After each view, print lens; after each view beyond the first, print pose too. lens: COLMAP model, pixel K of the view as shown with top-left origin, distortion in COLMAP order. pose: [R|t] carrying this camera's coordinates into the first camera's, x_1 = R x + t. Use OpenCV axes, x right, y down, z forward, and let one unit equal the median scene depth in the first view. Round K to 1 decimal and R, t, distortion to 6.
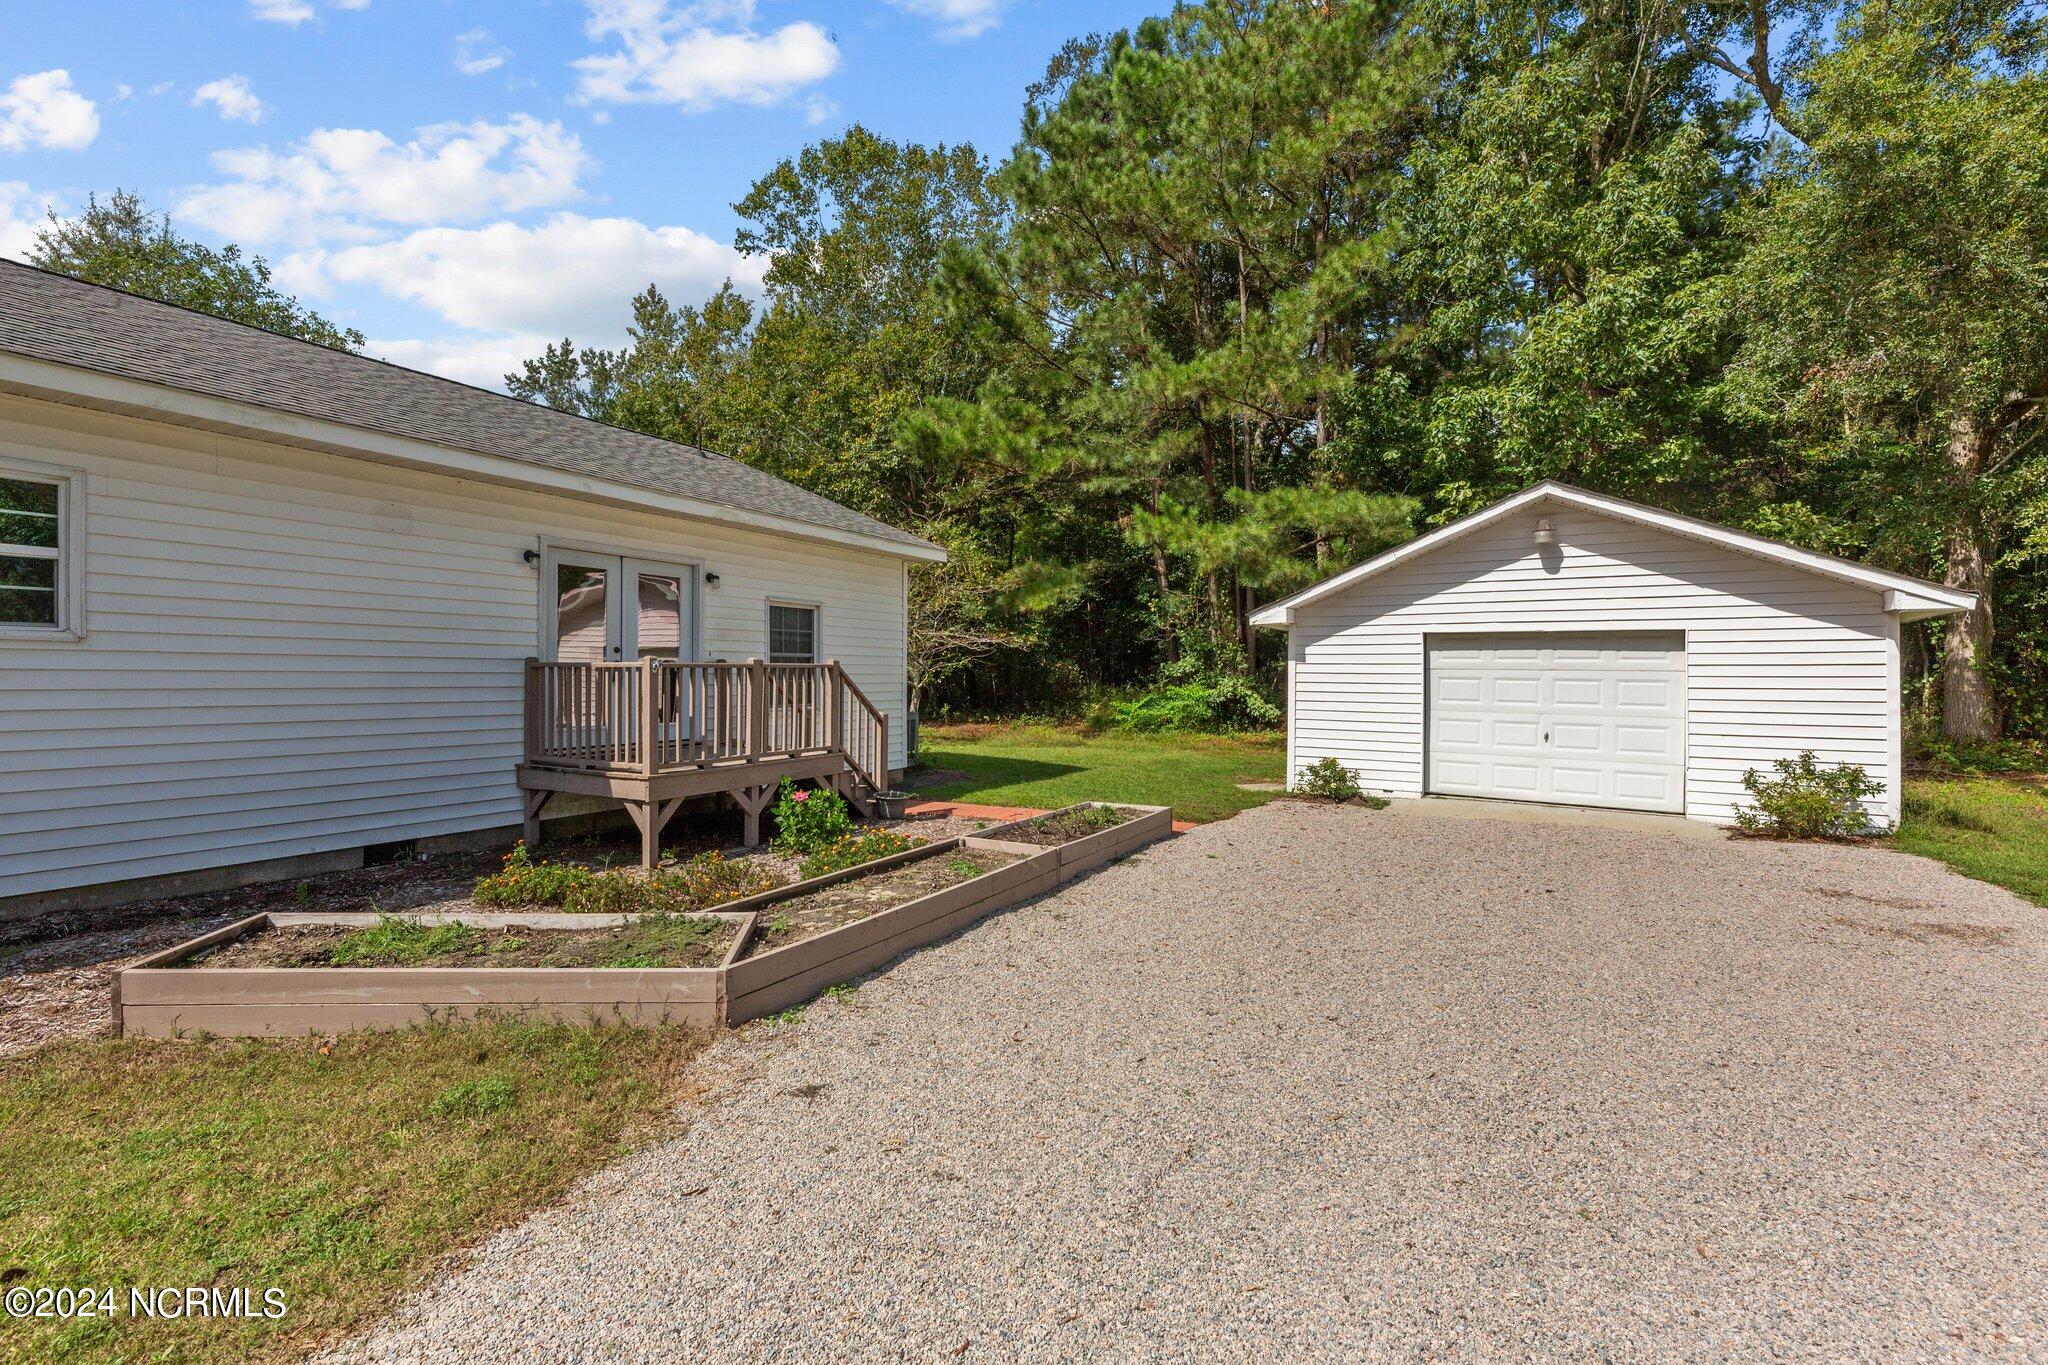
lens RADIAL K [[883.2, 0, 1020.9], [0, 883.2, 669.1], [0, 0, 1]] dist [0.011572, -0.000153]
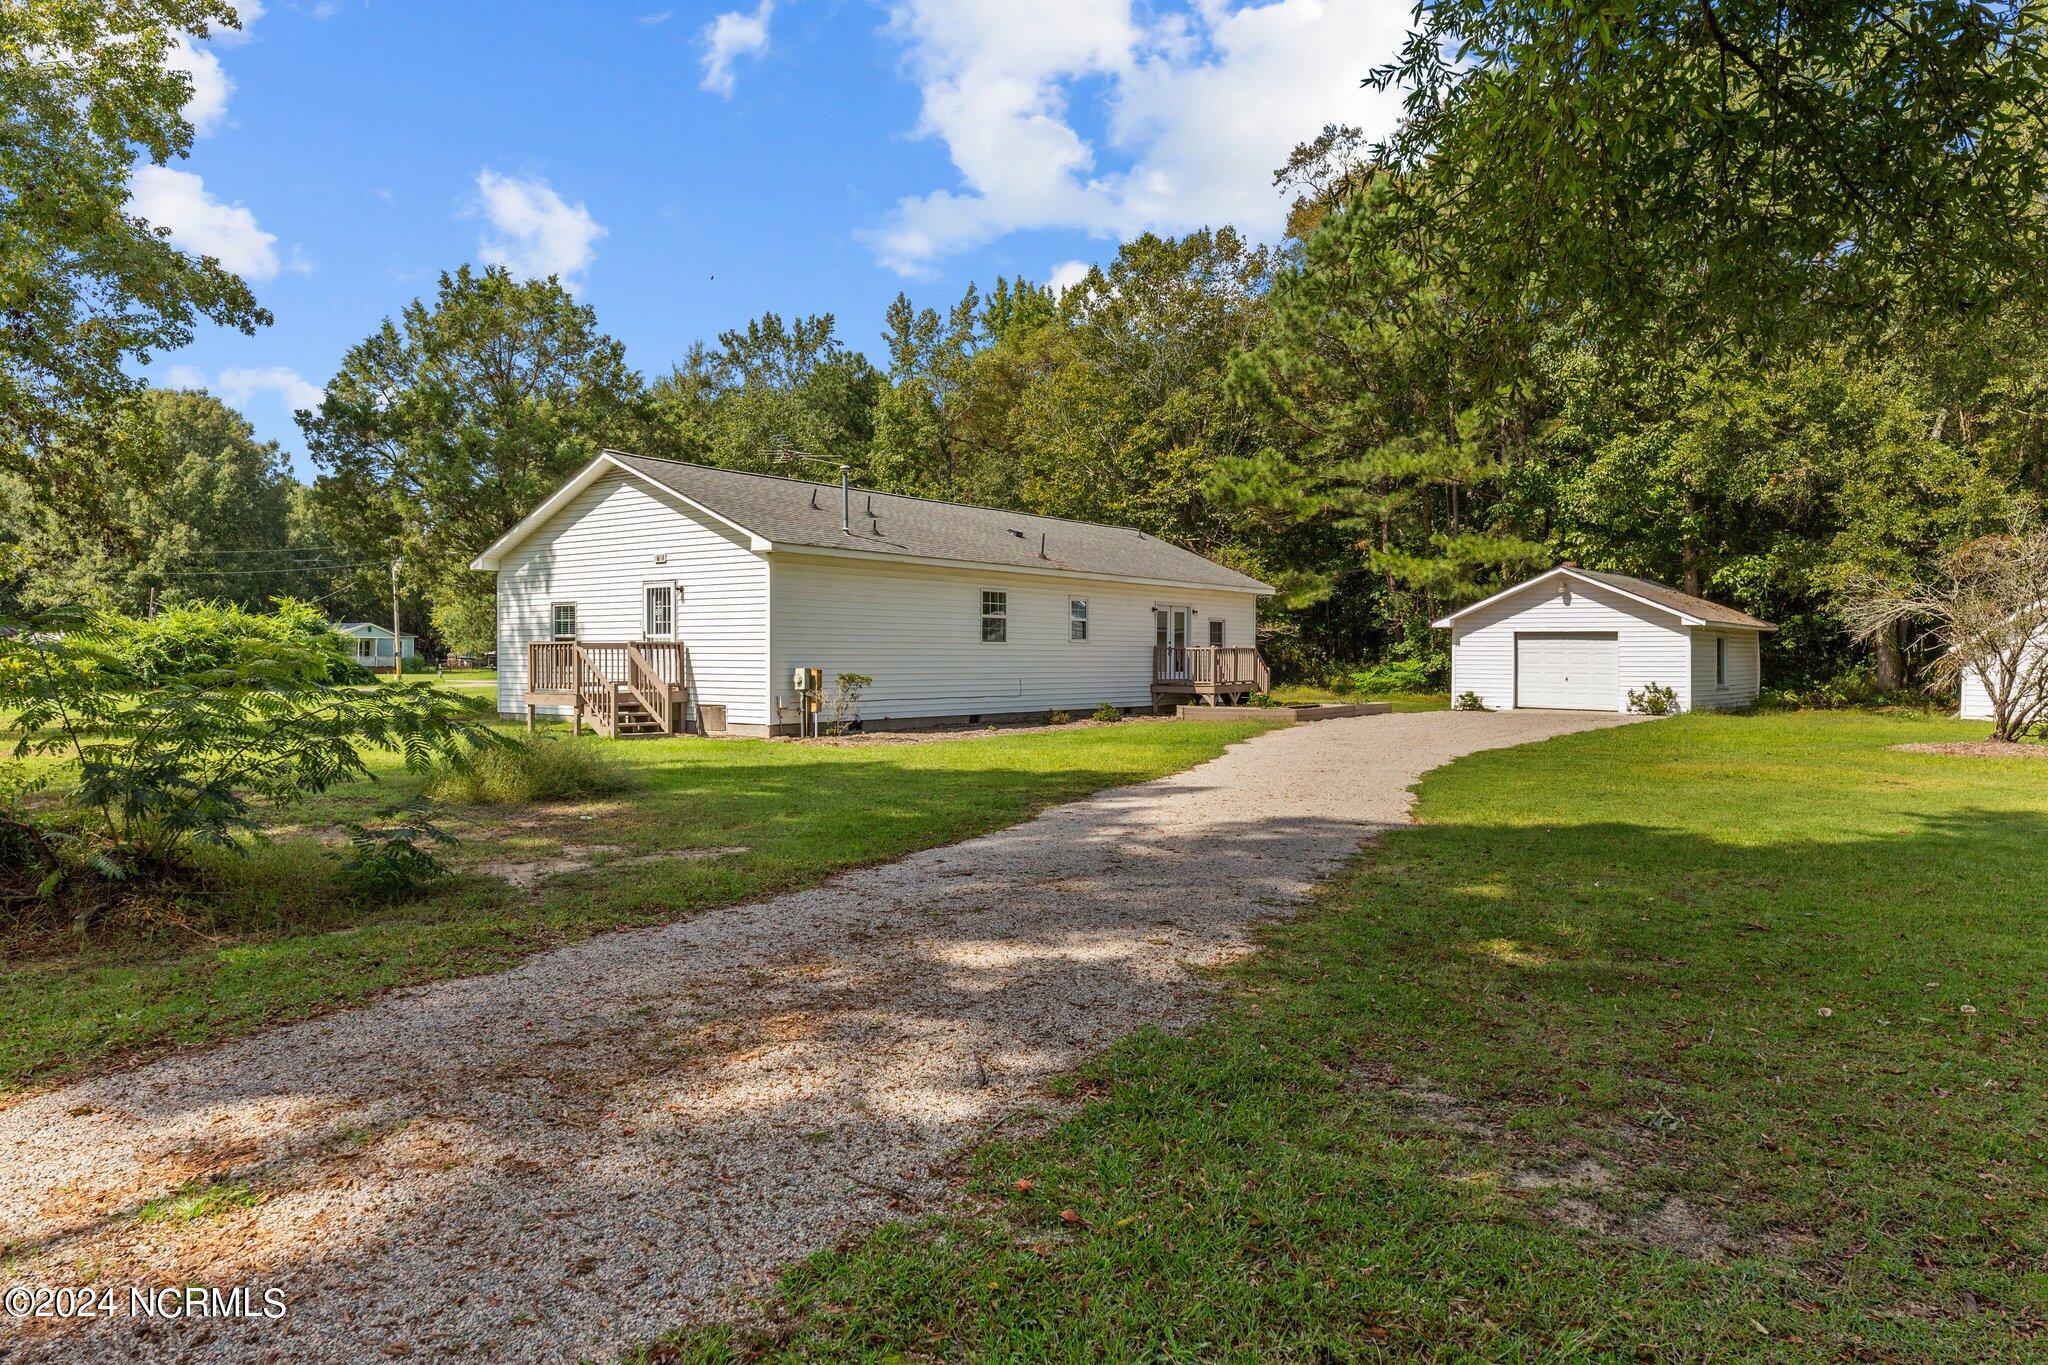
lens RADIAL K [[1314.6, 0, 1021.6], [0, 1314.6, 650.5], [0, 0, 1]] dist [-0.004260, -0.000672]
pose [[0.992927, -0.003463, -0.118679, -0.224877], [0.003593, 0.999993, 0.000879, -0.001679], [0.118676, -0.001299, 0.992932, -1.485961]]
